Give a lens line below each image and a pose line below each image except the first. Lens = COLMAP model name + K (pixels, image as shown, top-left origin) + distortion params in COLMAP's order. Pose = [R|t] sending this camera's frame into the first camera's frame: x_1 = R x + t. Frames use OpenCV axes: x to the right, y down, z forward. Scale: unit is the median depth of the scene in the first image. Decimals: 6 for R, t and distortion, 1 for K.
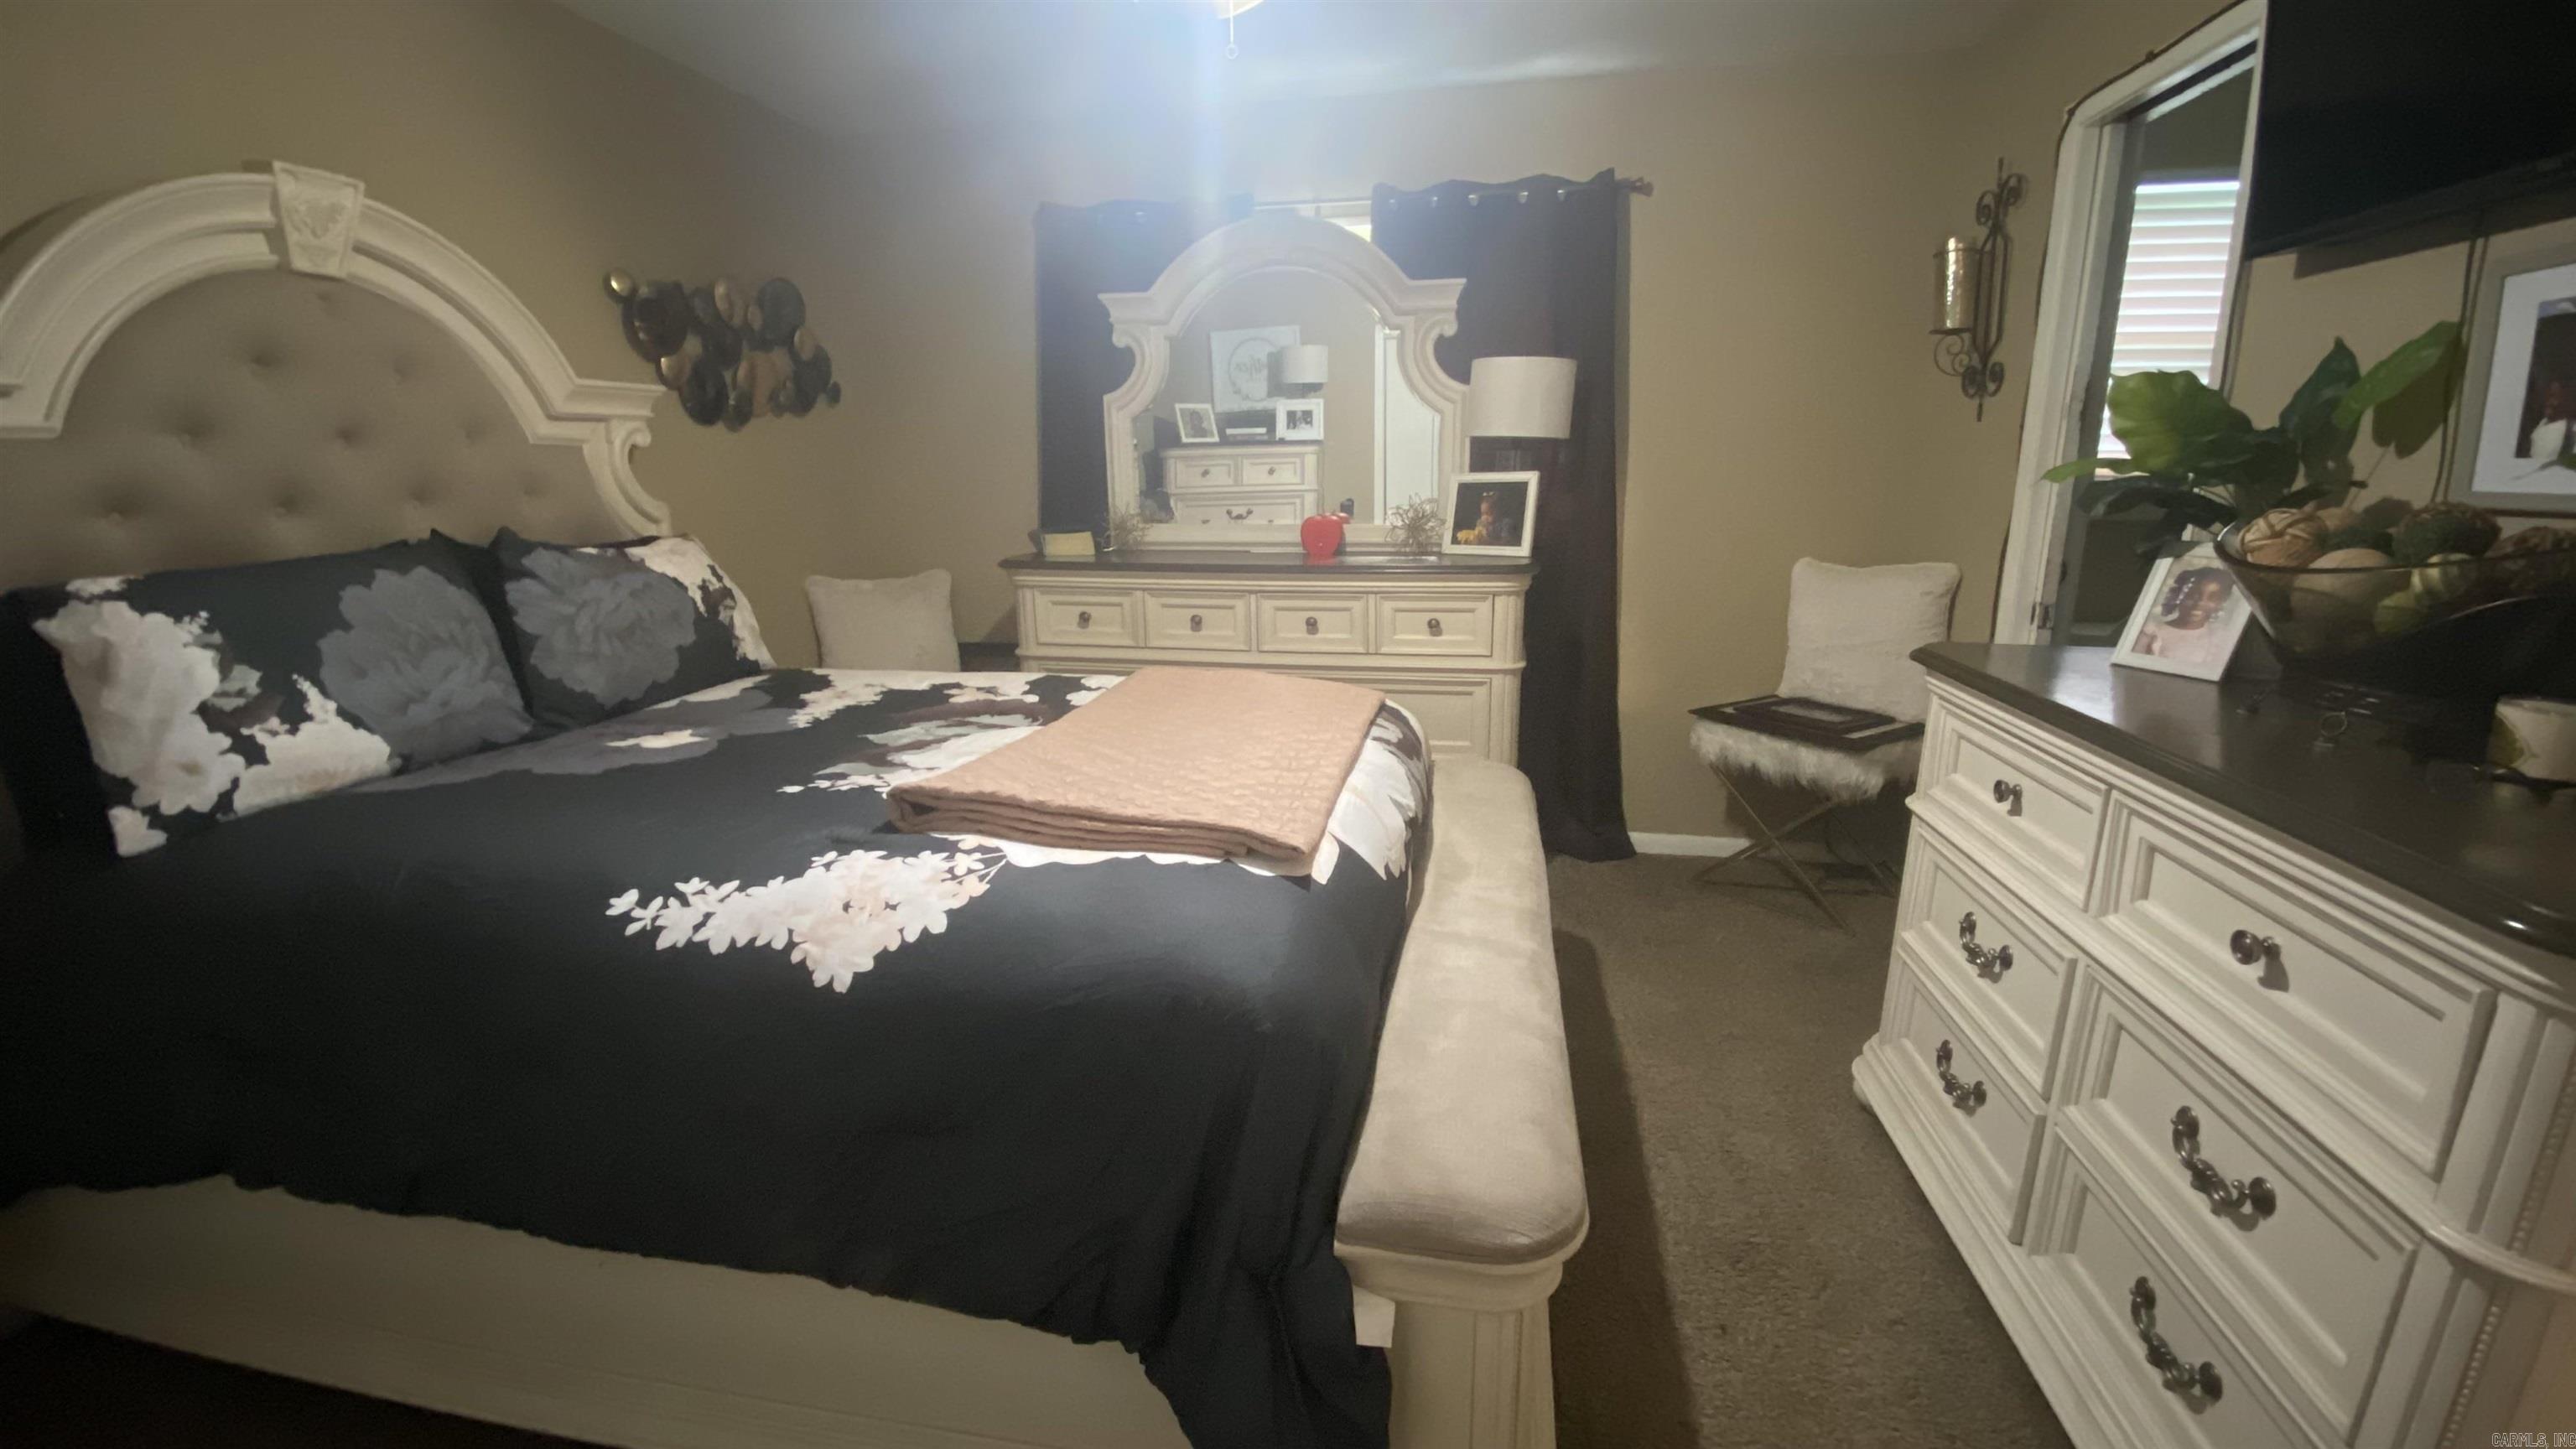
lens RADIAL K [[1040.9, 0, 1288.0], [0, 1040.9, 724.5], [0, 0, 1]] dist [0.000910, -0.013980]
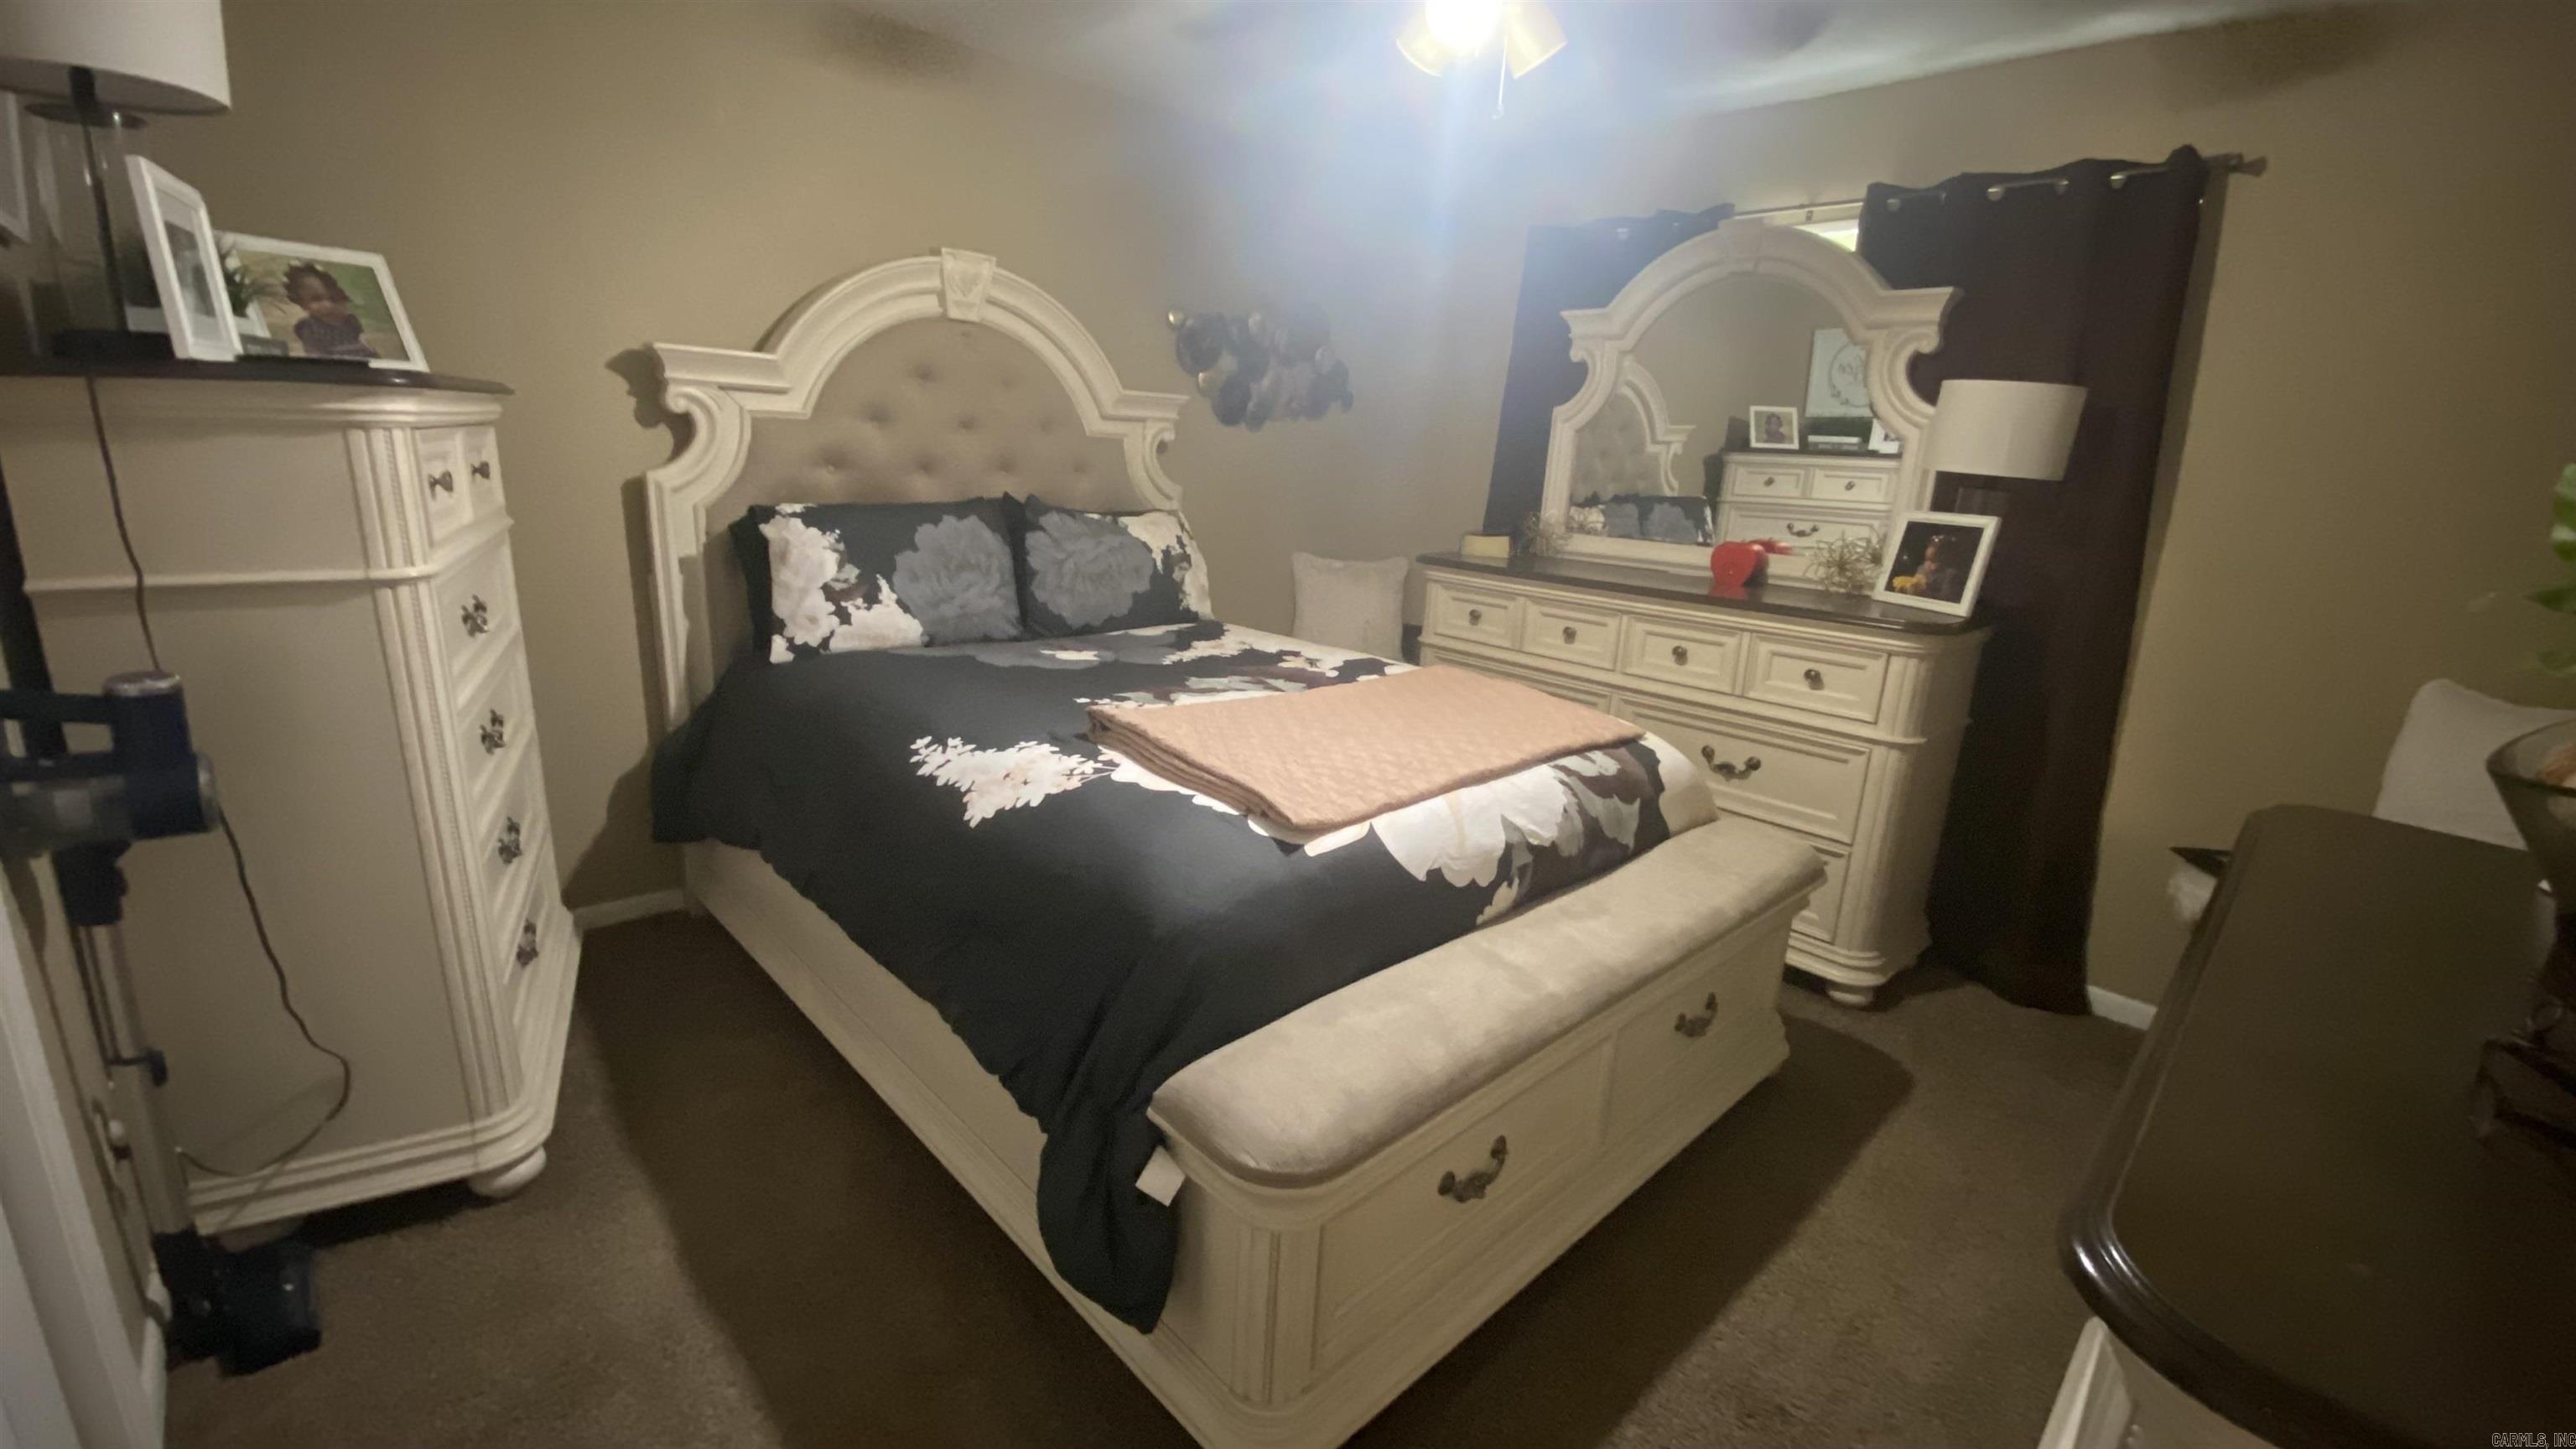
lens RADIAL K [[1030.4, 0, 1288.0], [0, 1030.4, 724.5], [0, 0, 1]] dist [0.041470, -0.000126]
pose [[0.803600, 0.198295, -0.561164, 0.463302], [-0.193944, 0.978647, 0.068086, -0.047152], [0.562683, 0.054121, 0.824899, 0.016673]]
